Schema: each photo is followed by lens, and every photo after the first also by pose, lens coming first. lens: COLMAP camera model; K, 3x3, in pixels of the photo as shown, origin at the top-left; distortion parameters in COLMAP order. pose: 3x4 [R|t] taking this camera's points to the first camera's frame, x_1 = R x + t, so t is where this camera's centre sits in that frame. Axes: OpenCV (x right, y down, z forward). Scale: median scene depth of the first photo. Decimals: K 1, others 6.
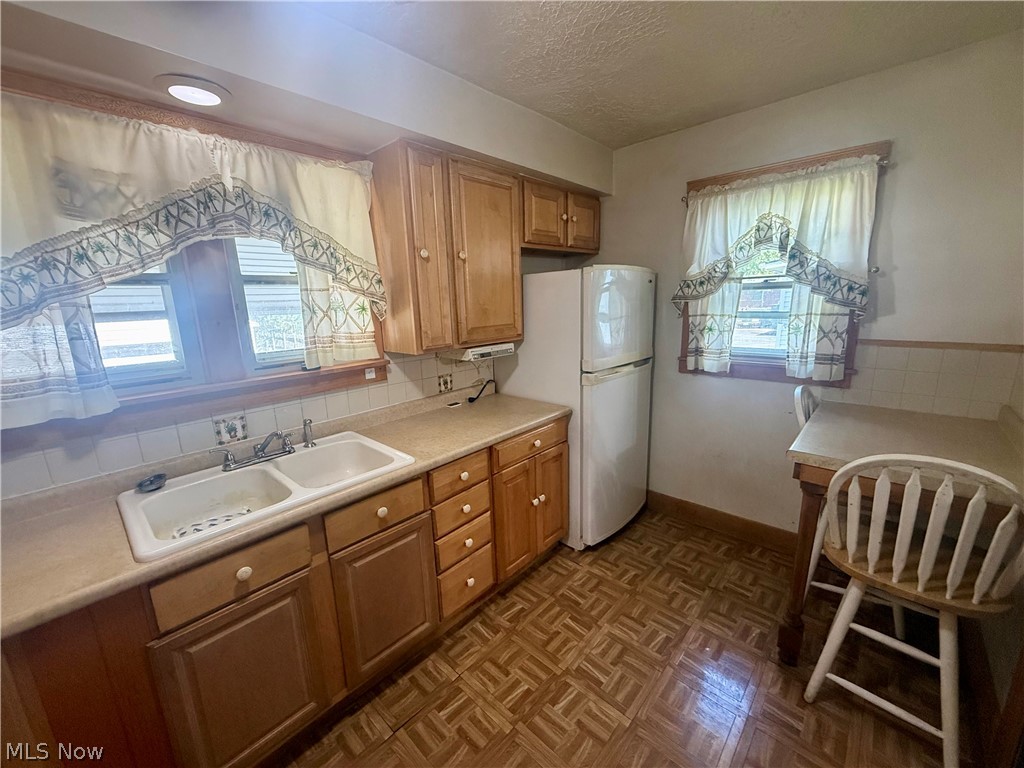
lens RADIAL K [[408.2, 0, 511.0], [0, 408.2, 384.1], [0, 0, 1]] dist [0.001580, -0.000383]
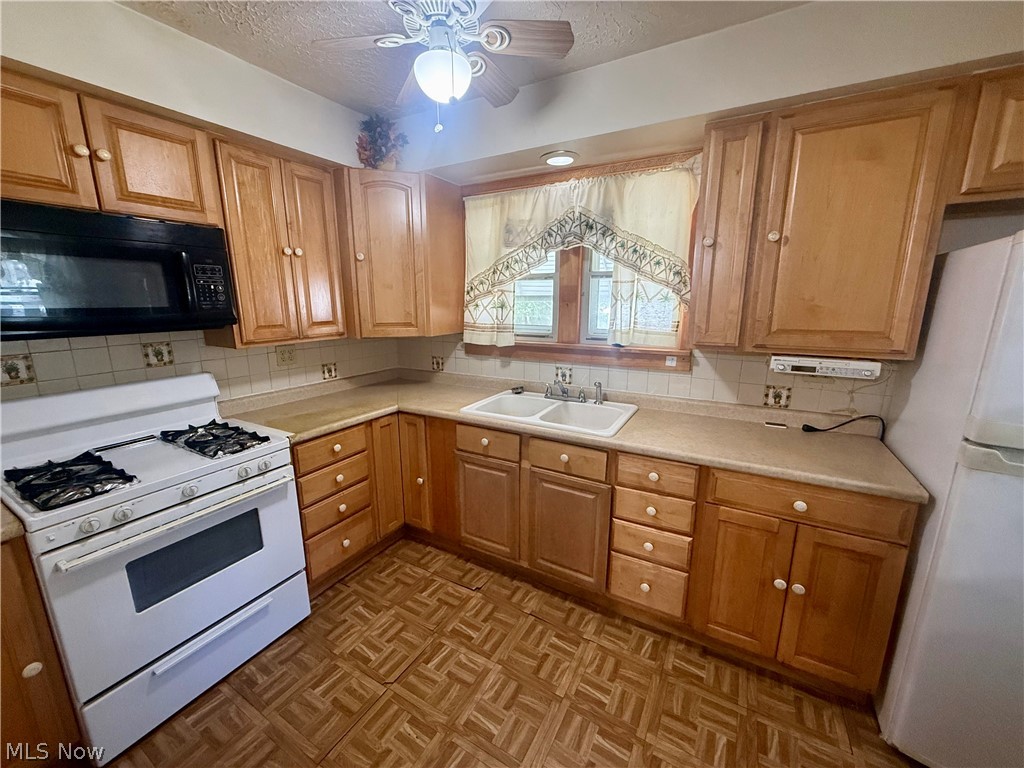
lens RADIAL K [[408.2, 0, 509.7], [0, 408.2, 385.0], [0, 0, 1]] dist [0.001580, -0.000383]
pose [[0.219687, 0.232749, -0.947399, 0.677655], [-0.209749, 0.959681, 0.187129, -0.090412], [0.952755, 0.157607, 0.259648, 0.400458]]
